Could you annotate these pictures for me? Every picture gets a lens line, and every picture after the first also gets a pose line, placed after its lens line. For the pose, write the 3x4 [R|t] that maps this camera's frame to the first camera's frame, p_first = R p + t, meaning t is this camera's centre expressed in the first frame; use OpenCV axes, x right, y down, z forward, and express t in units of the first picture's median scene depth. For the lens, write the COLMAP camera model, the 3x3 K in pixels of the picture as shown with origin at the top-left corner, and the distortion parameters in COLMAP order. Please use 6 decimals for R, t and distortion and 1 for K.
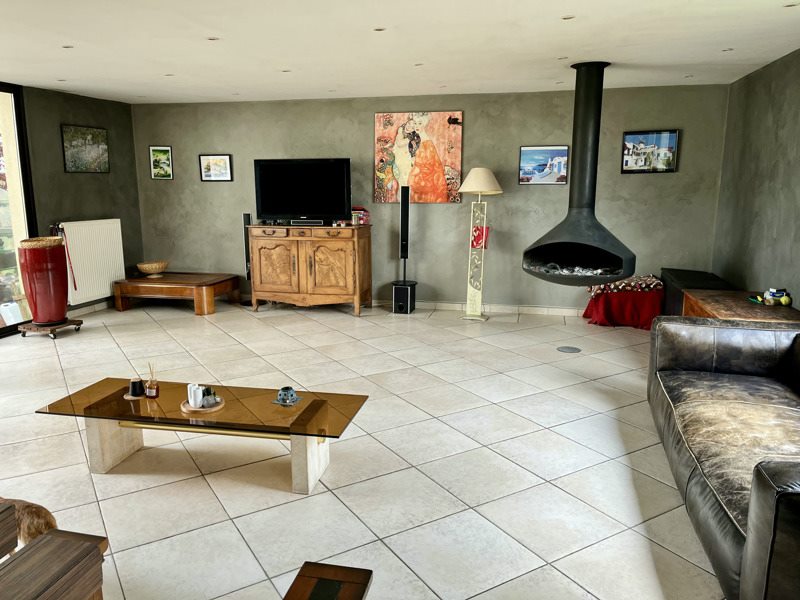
lens RADIAL K [[606.9, 0, 400.3], [0, 606.9, 300.3], [0, 0, 1]] dist [0.048262, -0.033808]
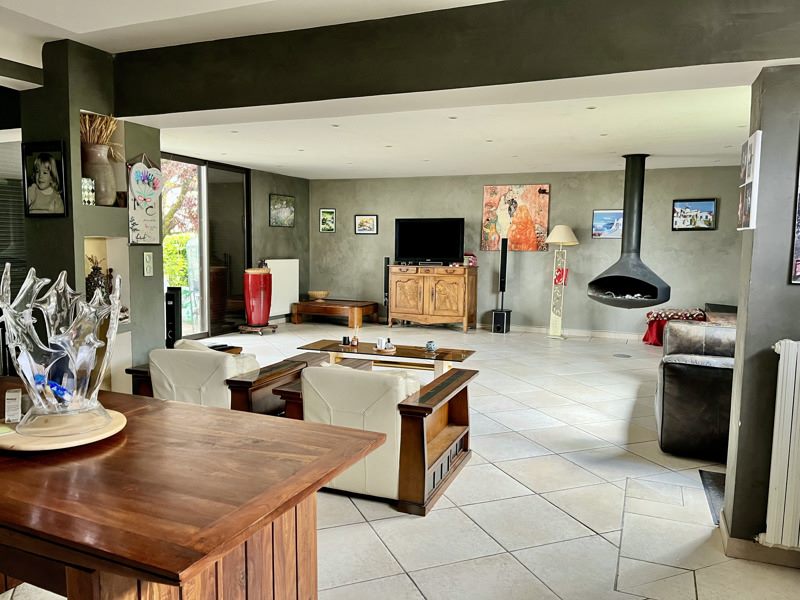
lens RADIAL K [[606.9, 0, 399.2], [0, 606.9, 298.7], [0, 0, 1]] dist [0.048262, -0.033808]
pose [[0.985040, 0.031773, -0.169374, 0.010059], [-0.049028, 0.993910, -0.098686, 0.090129], [0.165207, 0.105514, 0.980598, -0.347772]]
